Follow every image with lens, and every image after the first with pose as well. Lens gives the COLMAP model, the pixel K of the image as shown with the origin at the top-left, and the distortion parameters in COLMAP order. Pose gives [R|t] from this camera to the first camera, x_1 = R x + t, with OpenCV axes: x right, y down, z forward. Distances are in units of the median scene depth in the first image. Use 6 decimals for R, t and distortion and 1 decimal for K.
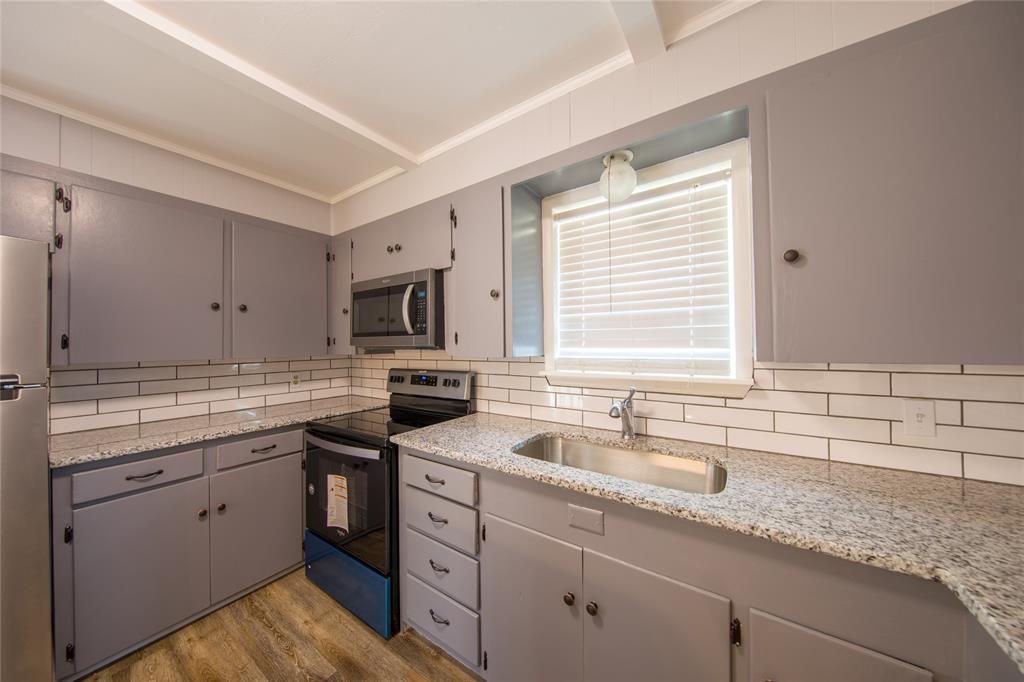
lens RADIAL K [[330.7, 0, 511.4], [0, 330.7, 339.9], [0, 0, 1]] dist [0.001127, -0.003677]
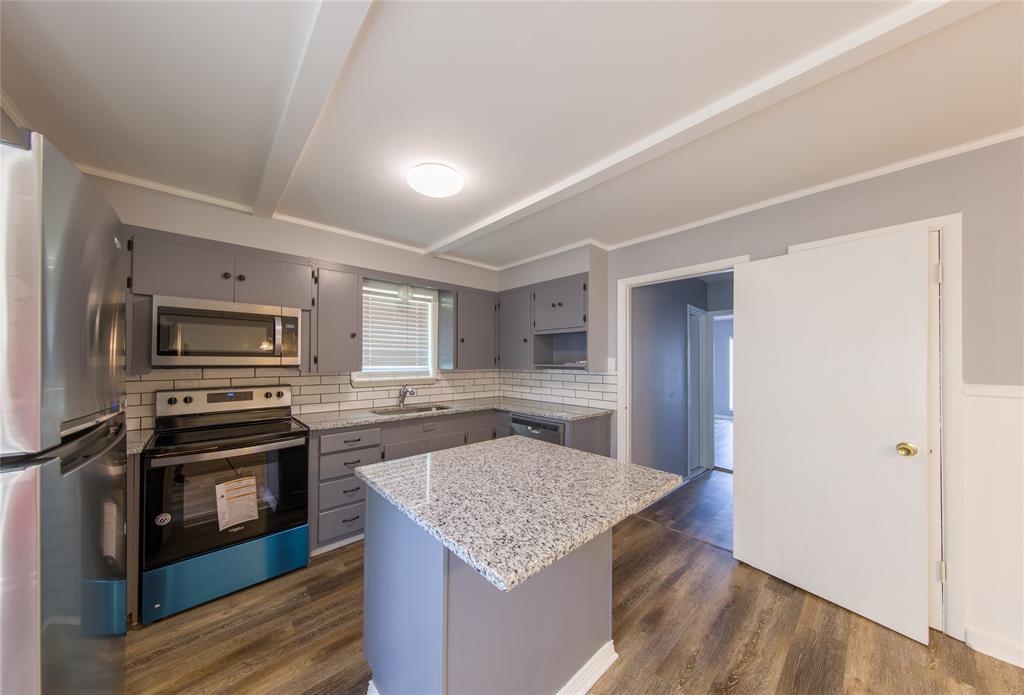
lens RADIAL K [[331.1, 0, 493.4], [0, 331.1, 356.8], [0, 0, 1]] dist [-0.000039, -0.000037]
pose [[0.255549, 0.024378, 0.966489, -1.360553], [-0.017034, 0.999640, -0.020710, -0.001452], [-0.966646, -0.011170, 0.255872, -0.136778]]
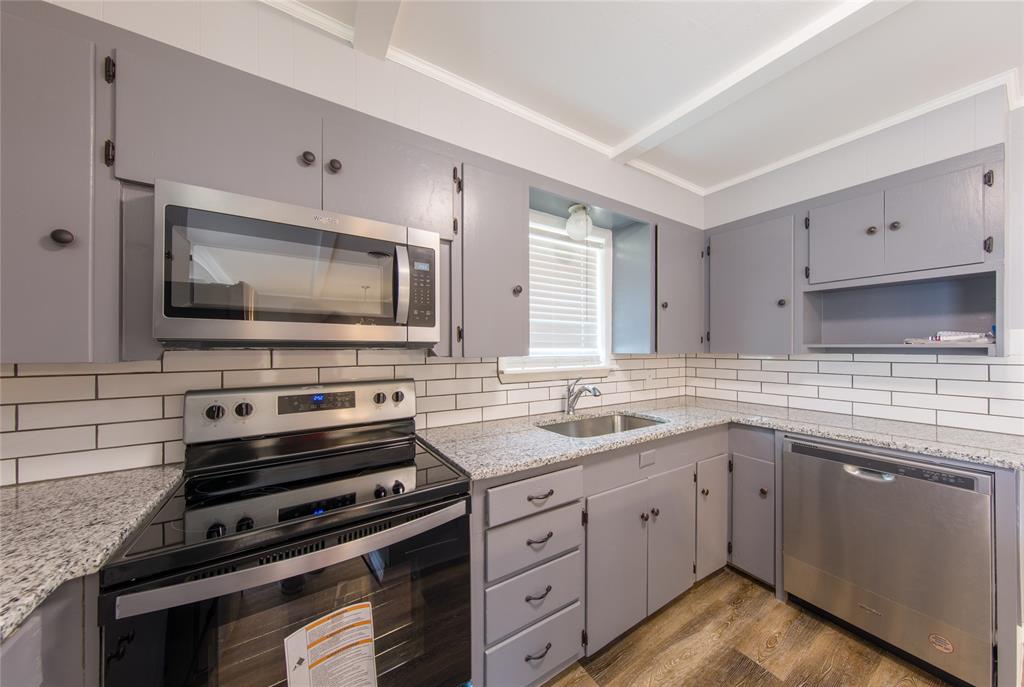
lens RADIAL K [[331.2, 0, 508.8], [0, 331.2, 347.8], [0, 0, 1]] dist [0.000814, -0.000065]
pose [[0.401718, 0.013041, 0.915671, -0.827755], [-0.015282, 0.999855, -0.007536, 0.031747], [-0.915636, -0.010966, 0.401859, 0.564732]]
